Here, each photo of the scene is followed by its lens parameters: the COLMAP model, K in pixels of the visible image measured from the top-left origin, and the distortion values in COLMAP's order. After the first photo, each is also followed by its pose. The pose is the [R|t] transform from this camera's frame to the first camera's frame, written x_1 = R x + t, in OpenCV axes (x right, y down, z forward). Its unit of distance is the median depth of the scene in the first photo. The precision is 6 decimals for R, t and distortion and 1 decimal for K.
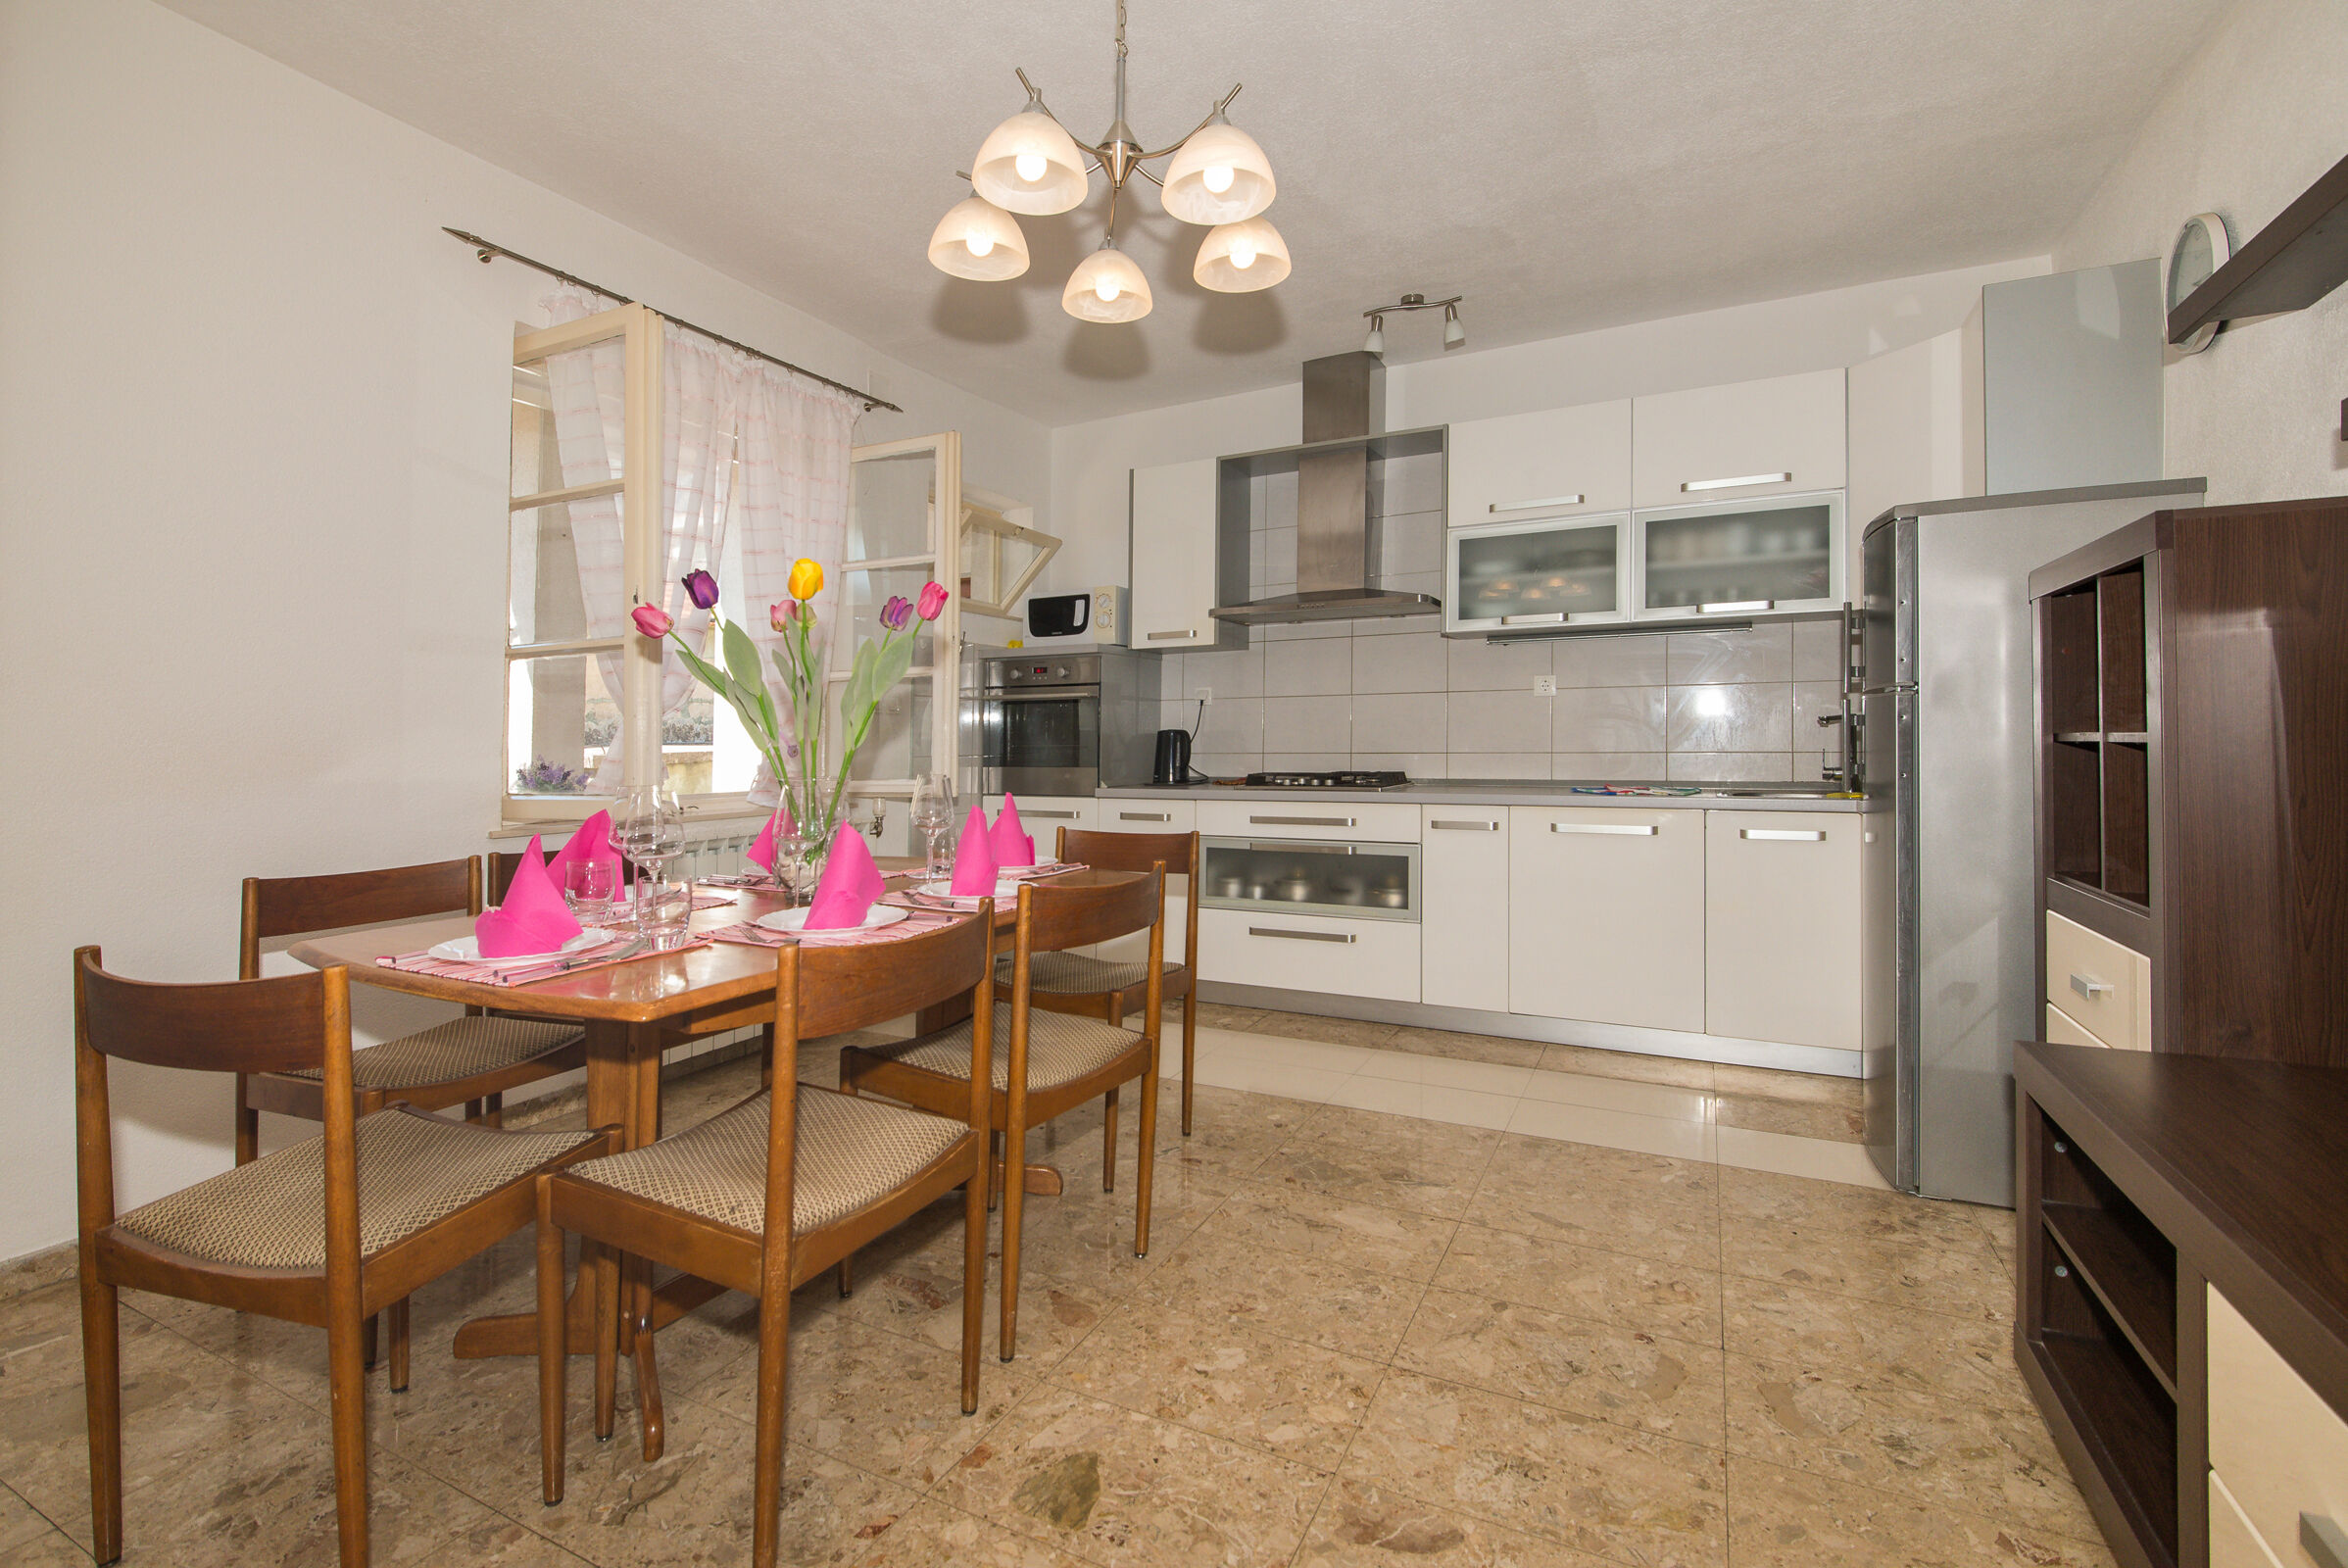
lens RADIAL K [[1055.8, 0, 1129.6], [0, 1055.8, 704.1], [0, 0, 1]] dist [0.000849, 0.000053]
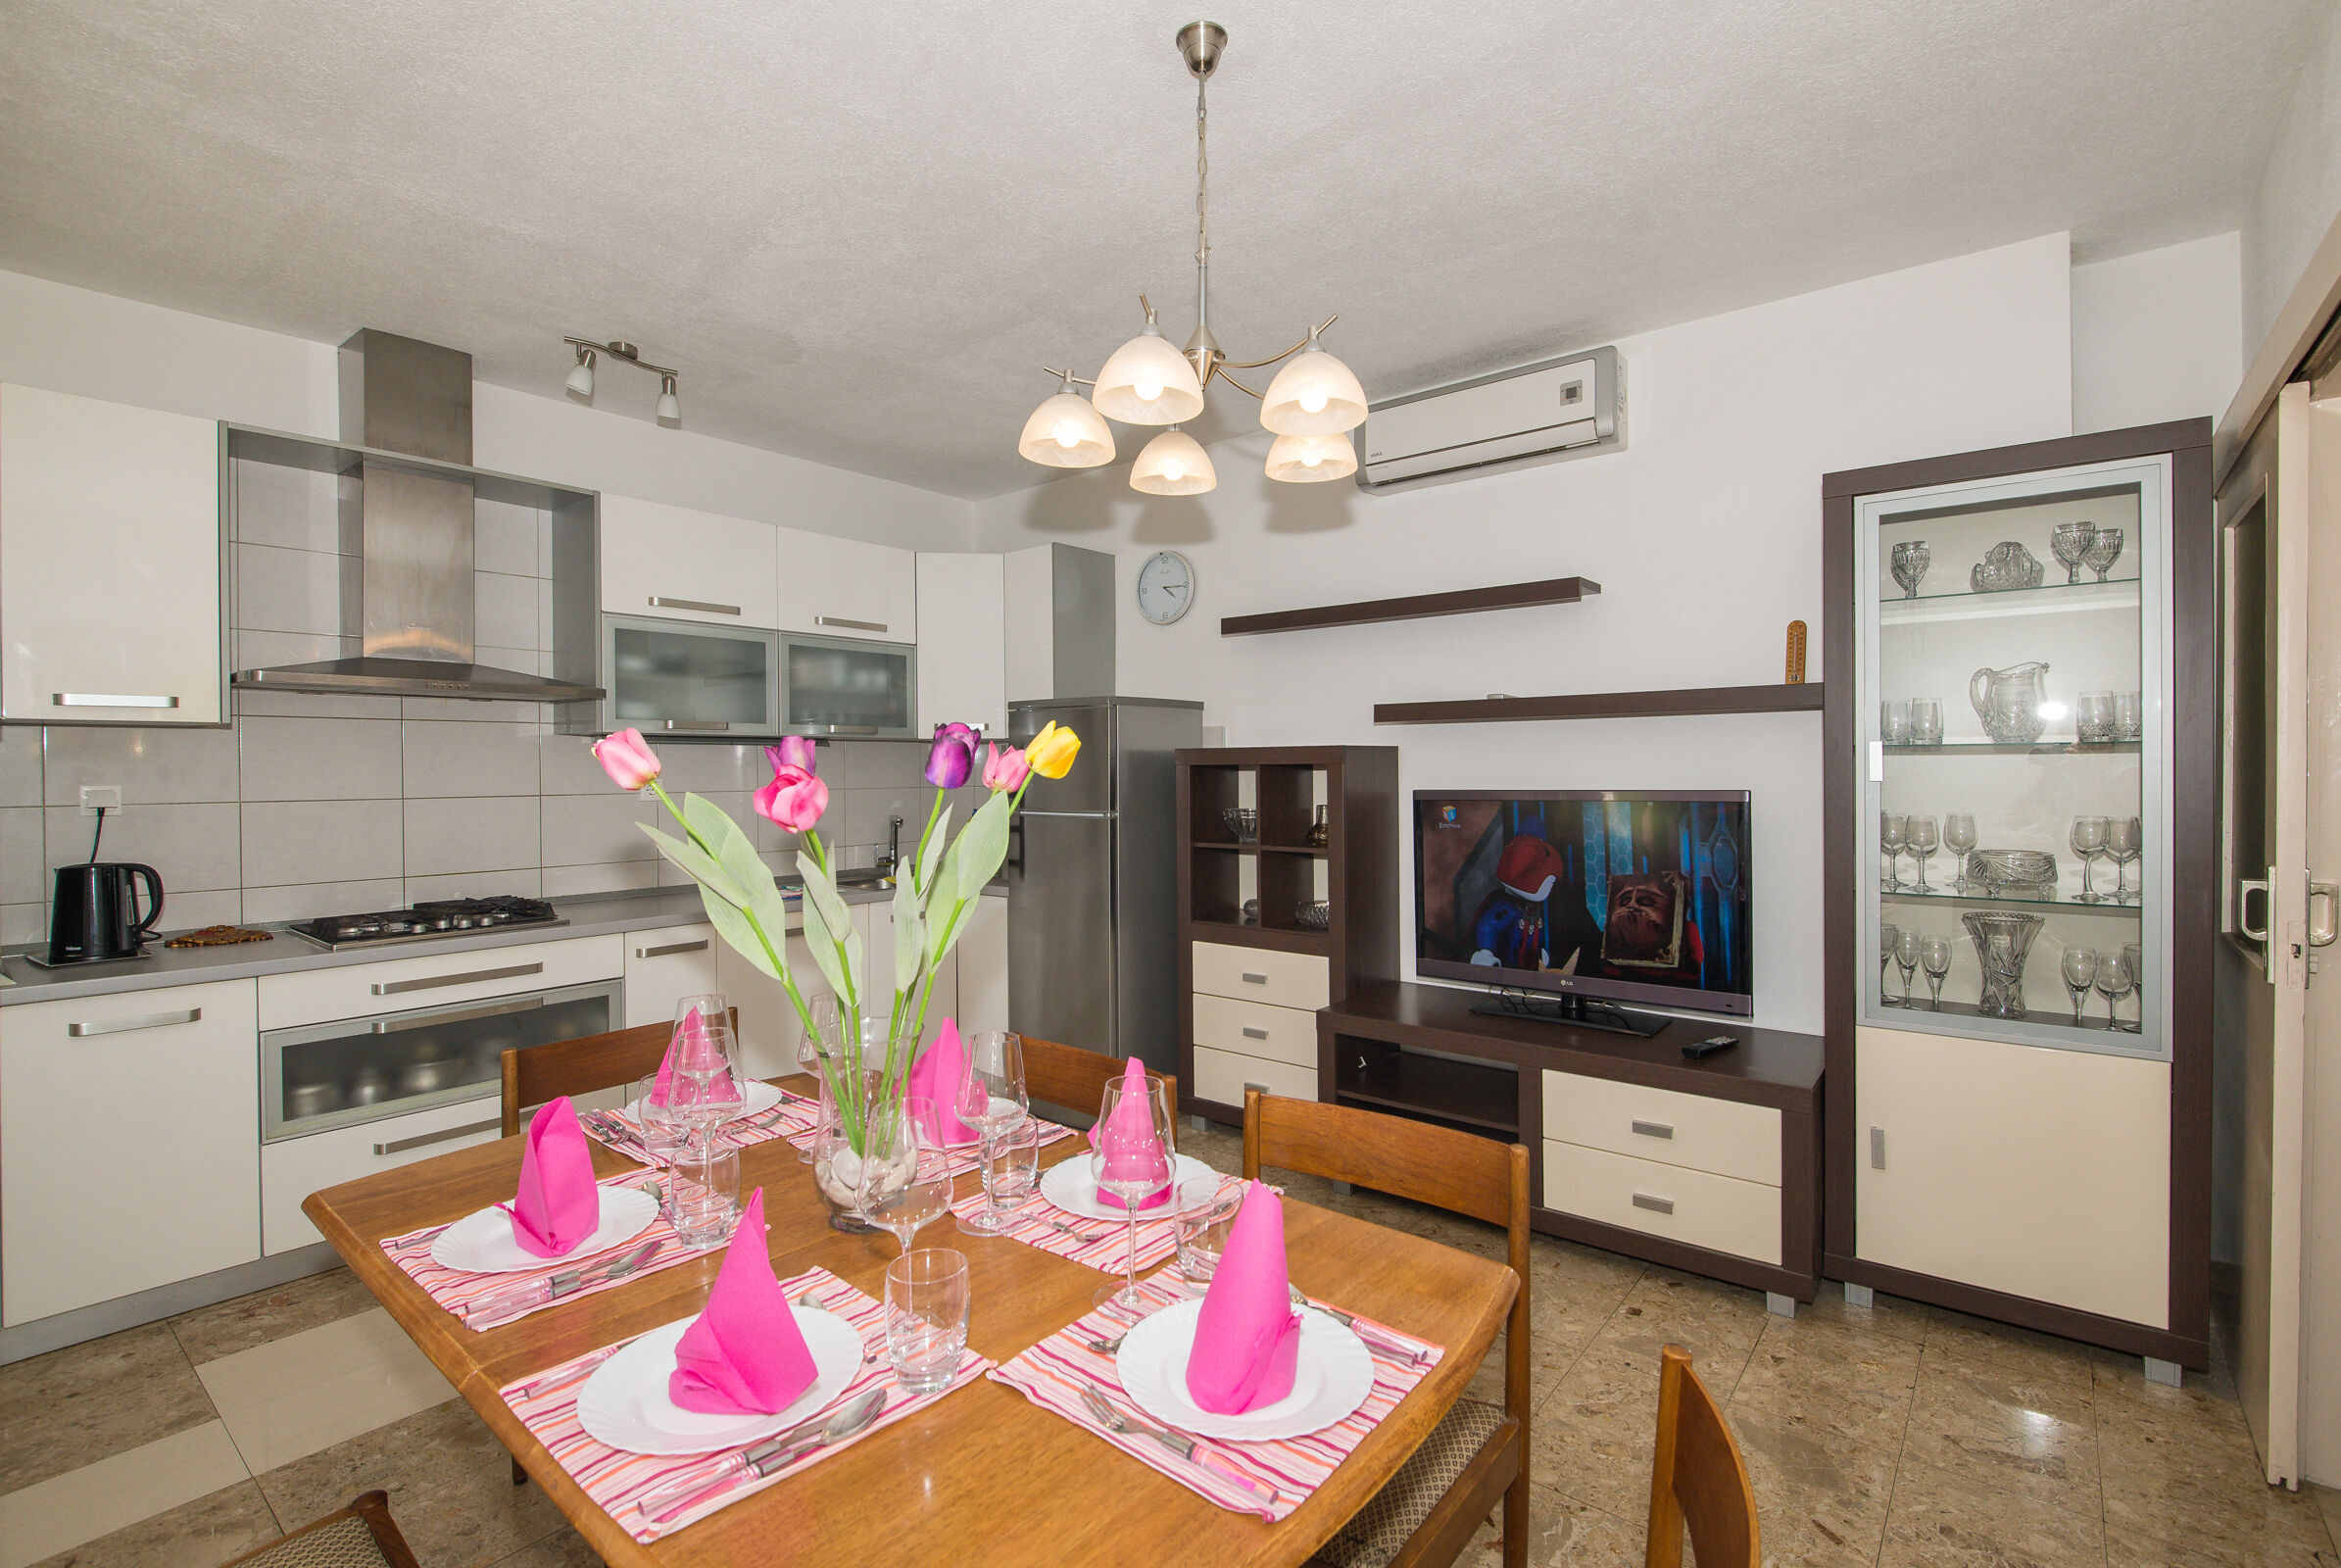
lens RADIAL K [[1056.9, 0, 1164.4], [0, 1056.9, 769.2], [0, 0, 1]] dist [0.018180, -0.012468]
pose [[0.182058, 0.008141, 0.983254, -0.488786], [-0.025777, 0.999662, -0.003504, -0.046126], [-0.982950, -0.024708, 0.182207, 0.384183]]
